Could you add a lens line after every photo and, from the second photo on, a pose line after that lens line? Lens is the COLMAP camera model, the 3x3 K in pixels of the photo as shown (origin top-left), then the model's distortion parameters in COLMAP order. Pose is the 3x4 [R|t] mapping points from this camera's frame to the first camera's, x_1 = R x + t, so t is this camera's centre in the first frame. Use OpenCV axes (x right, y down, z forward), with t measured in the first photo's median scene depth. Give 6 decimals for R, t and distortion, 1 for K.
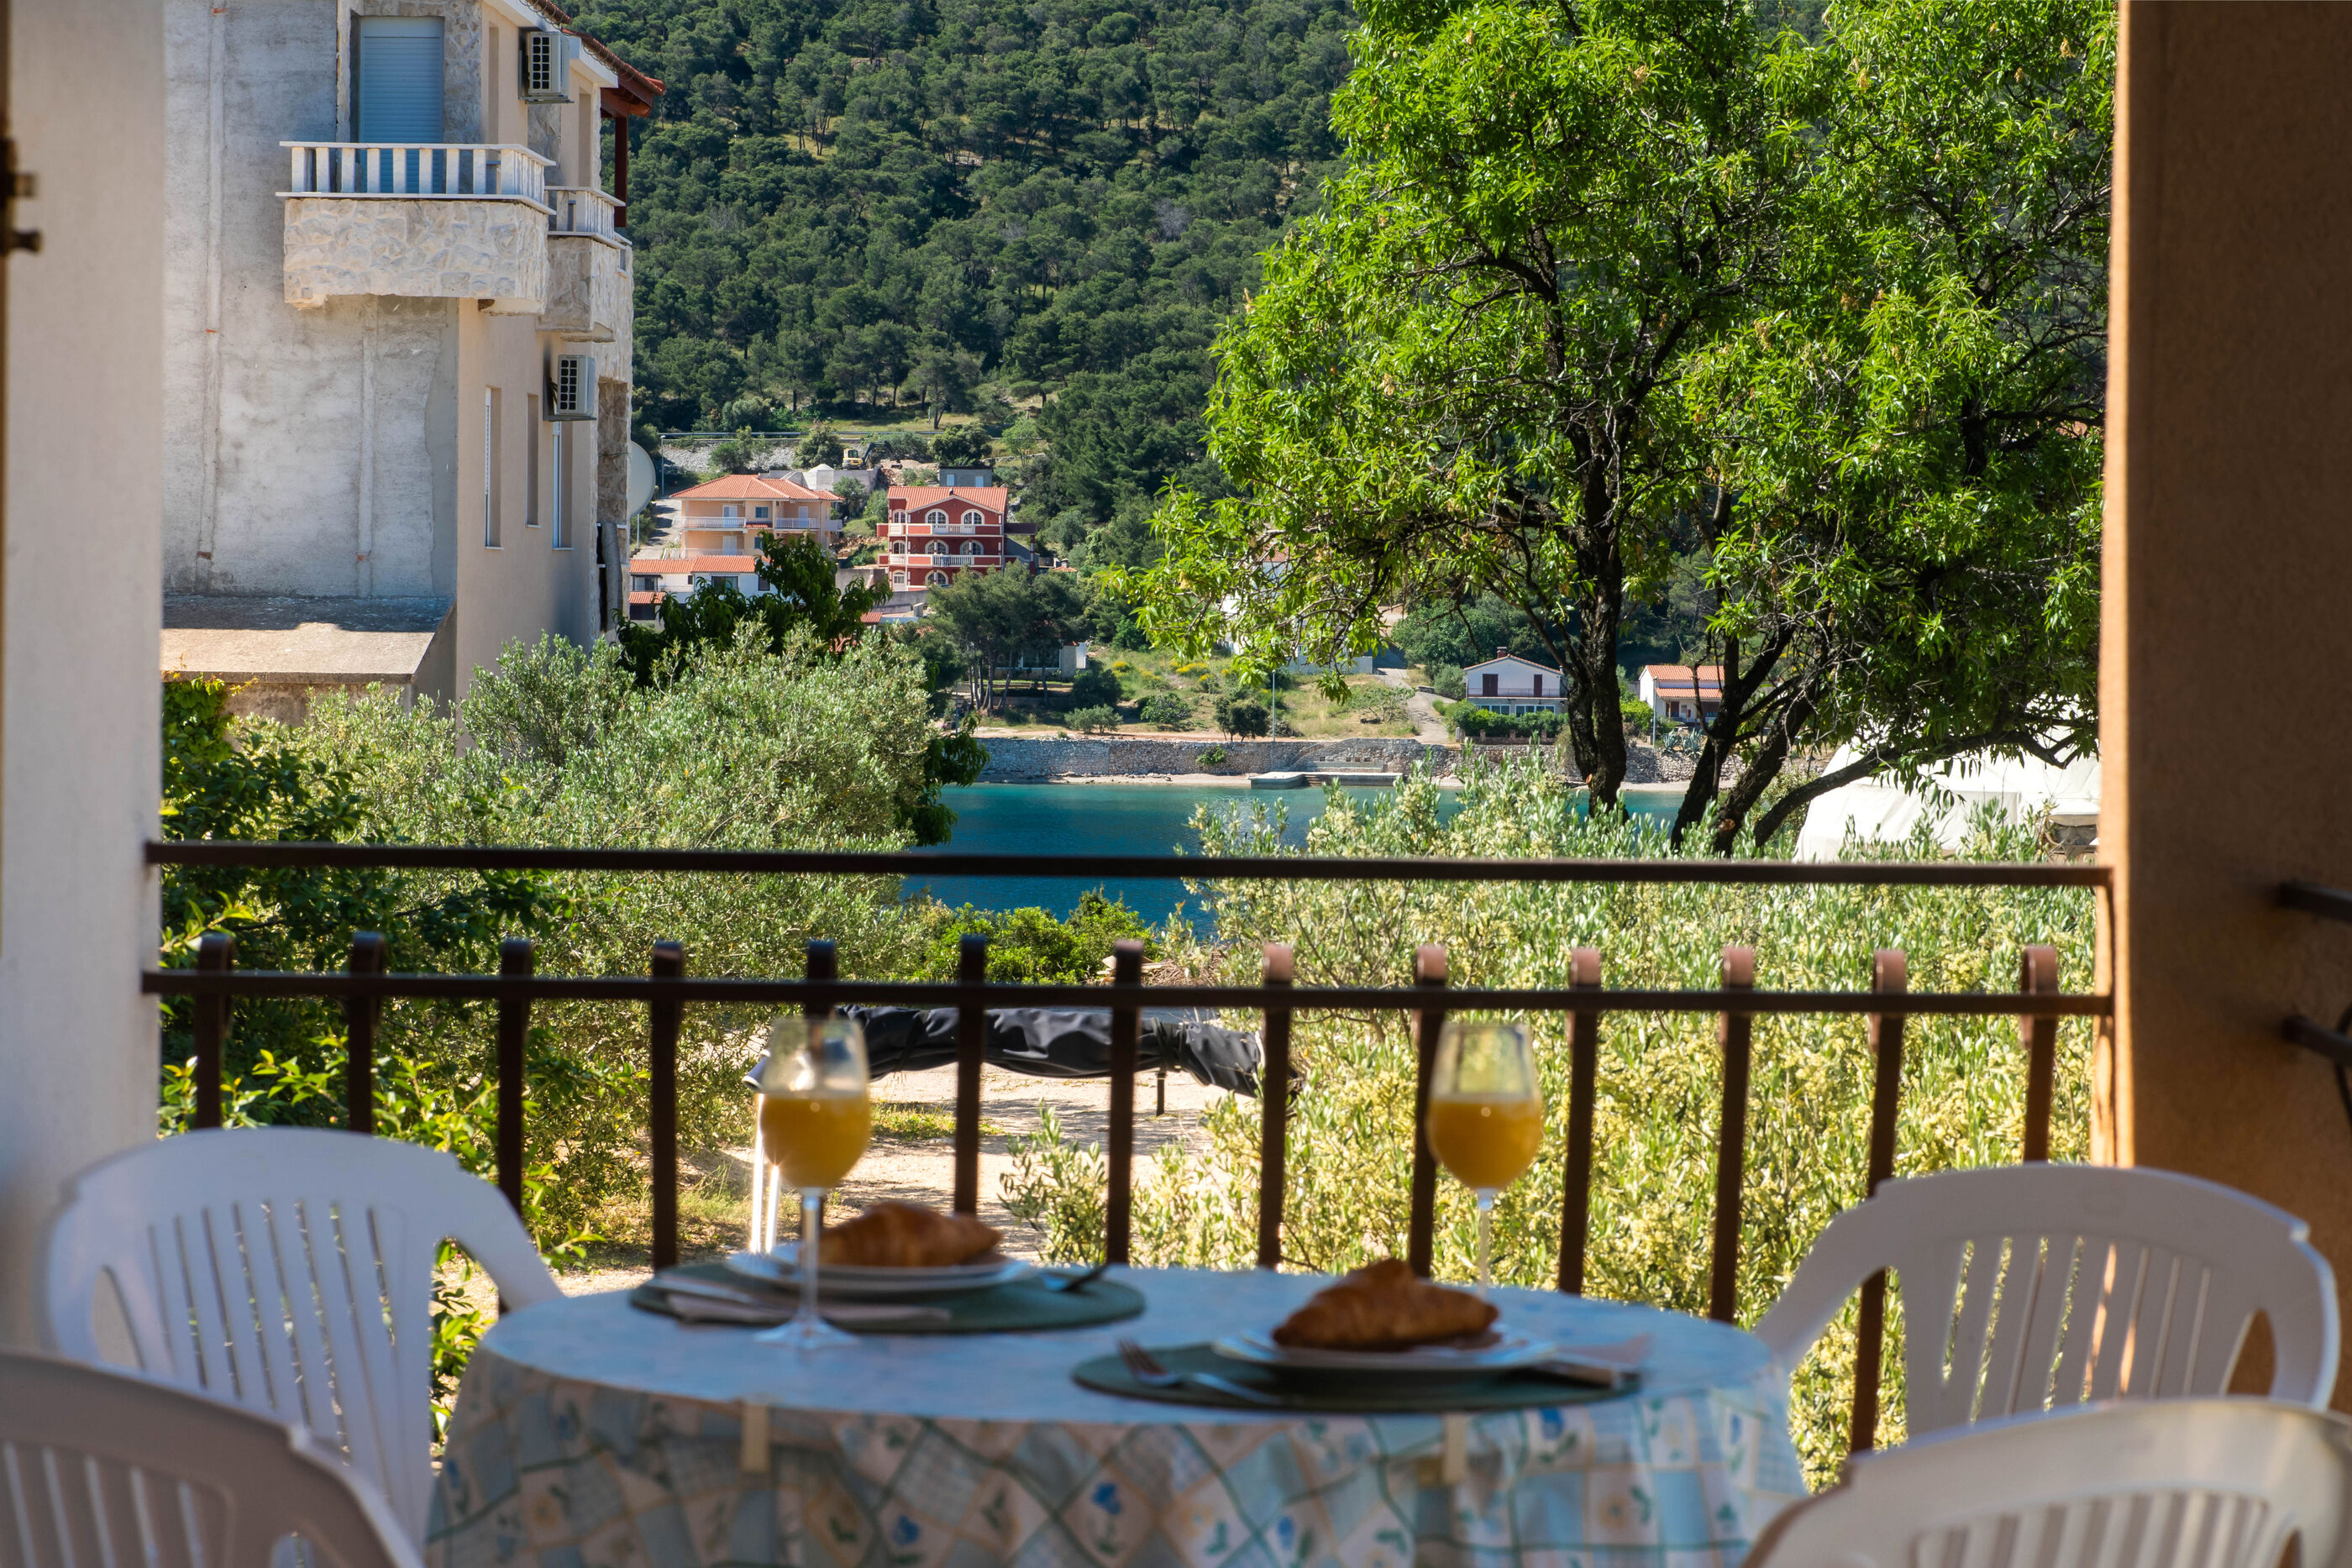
lens RADIAL K [[6751.7, 0, 1118.2], [0, 6751.7, 783.7], [0, 0, 1]] dist [0.078945, 0.802204]
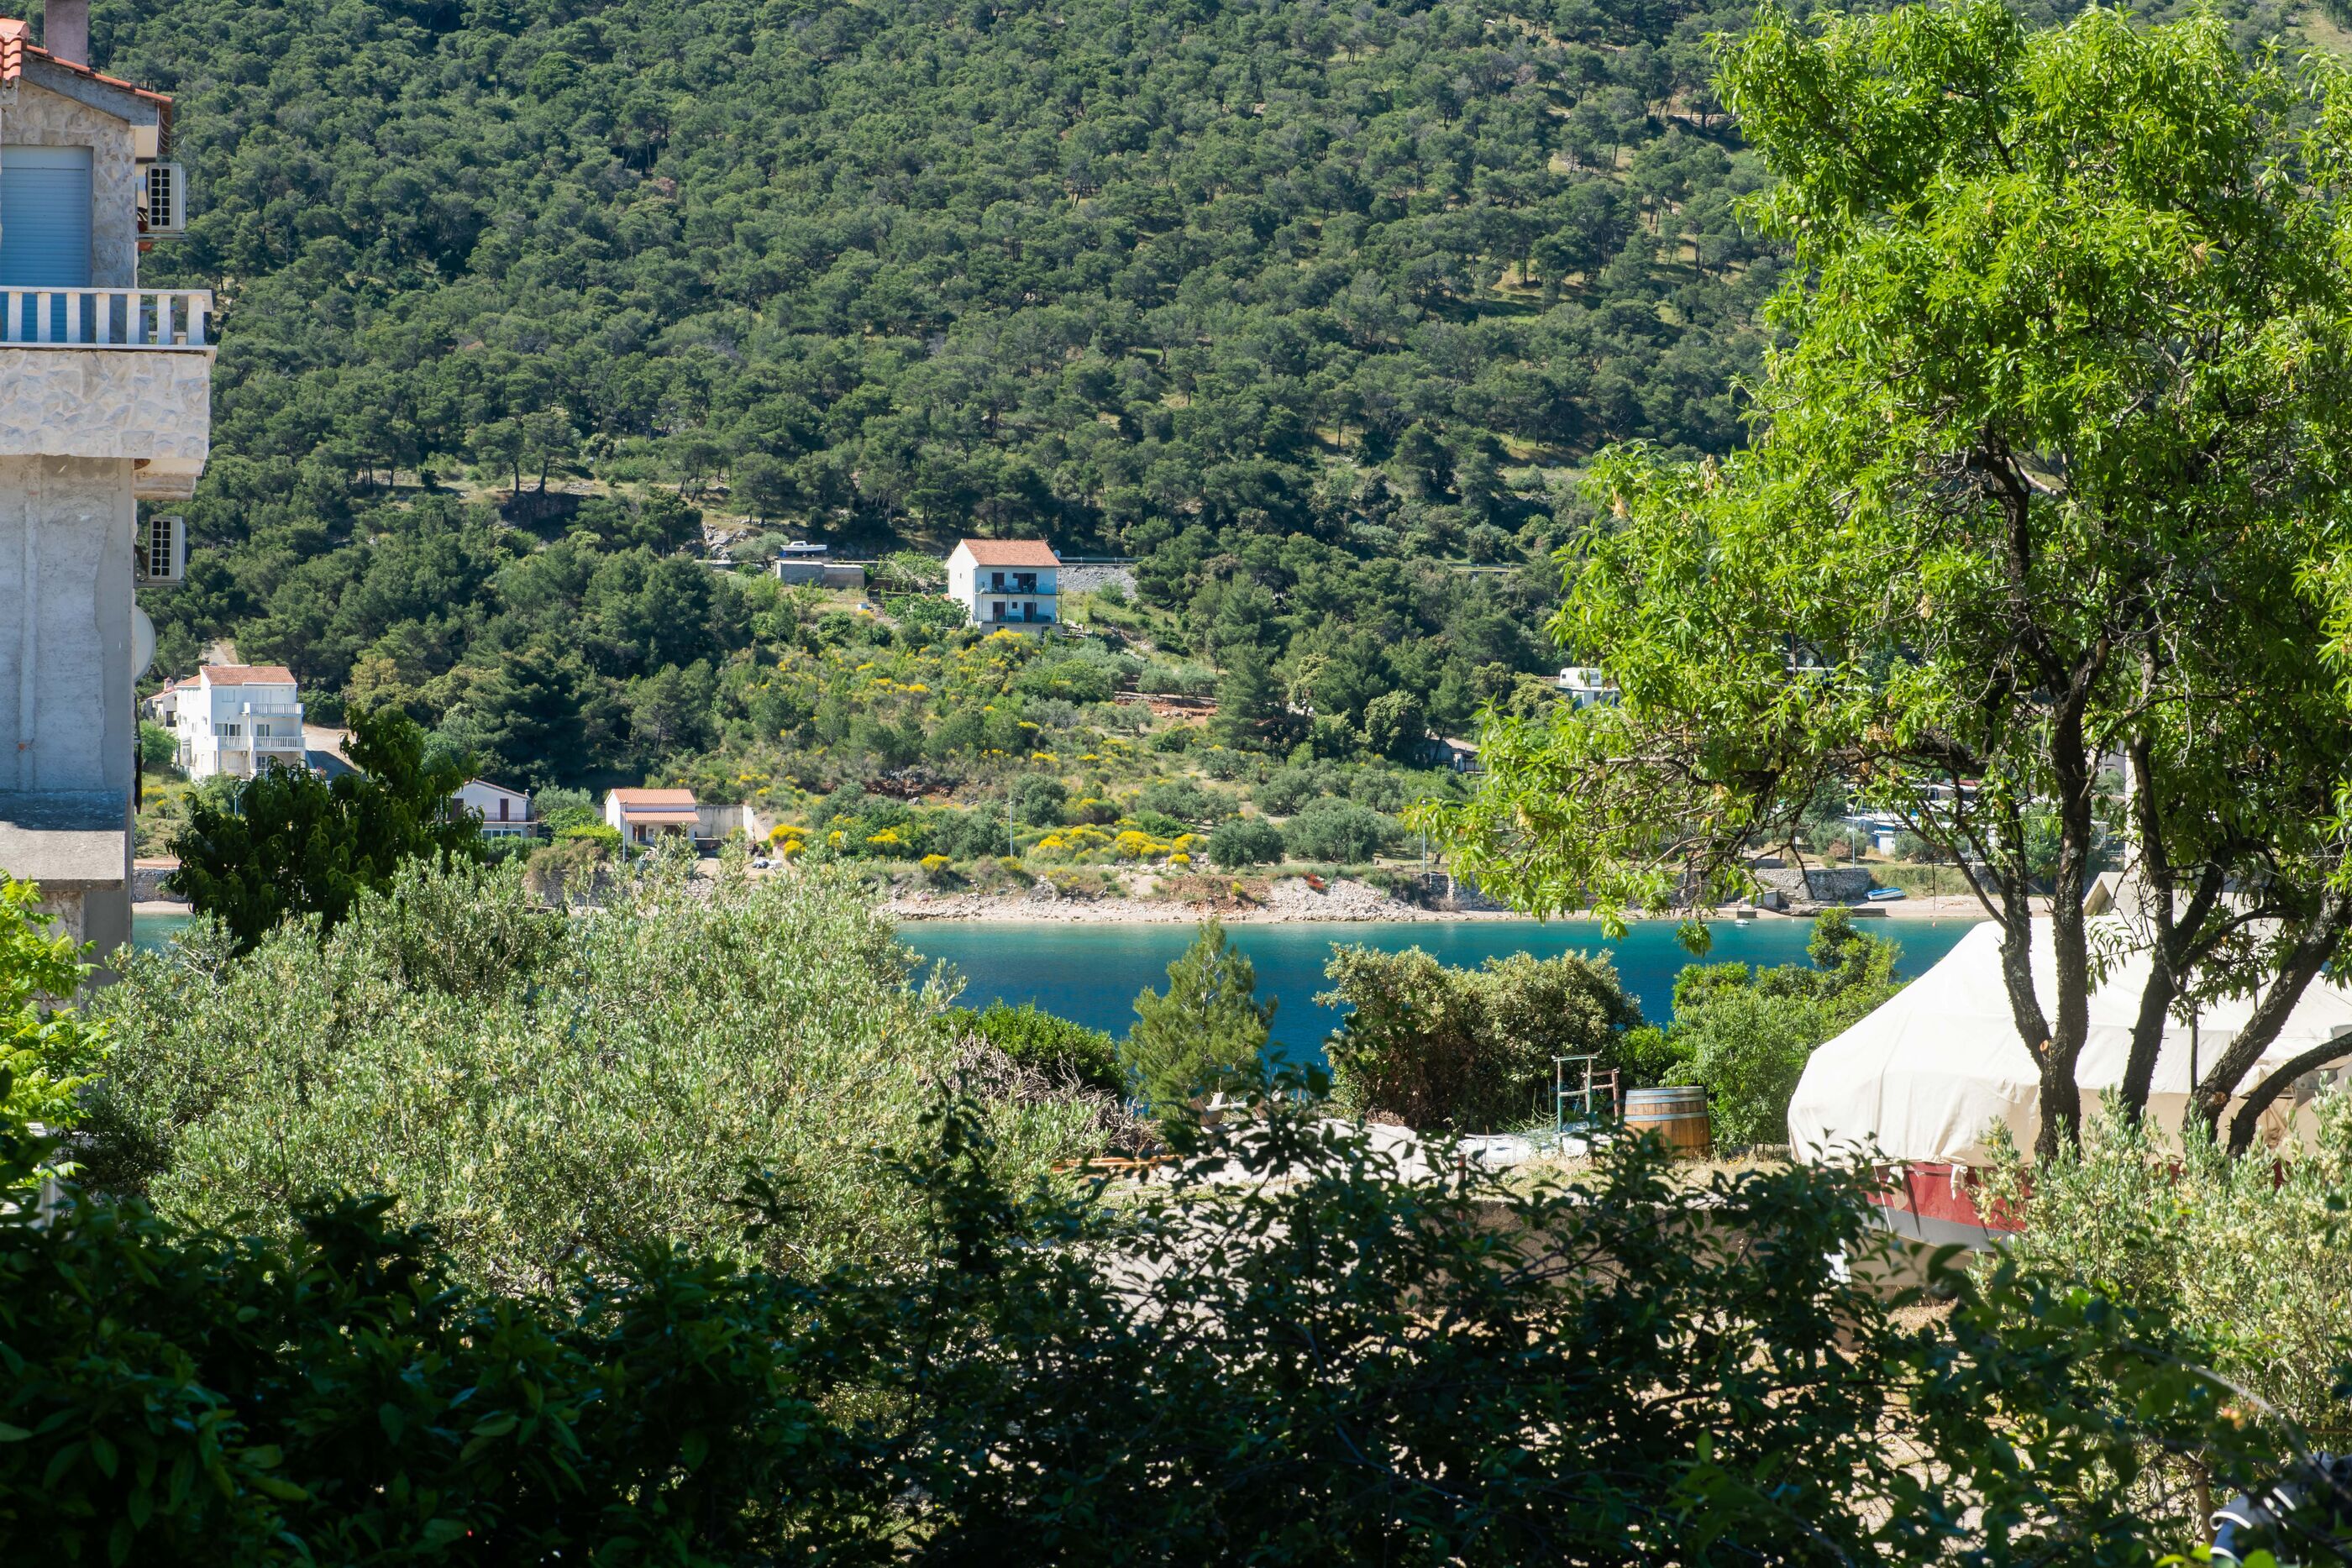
lens RADIAL K [[6717.6, 0, 1176.0], [0, 6717.6, 784.0], [0, 0, 1]] dist [0.040680, 0.899980]
pose [[0.984195, -0.003873, 0.177048, -0.121414], [0.006847, 0.999845, -0.016194, -0.013084], [-0.176958, 0.017150, 0.984069, 0.092575]]
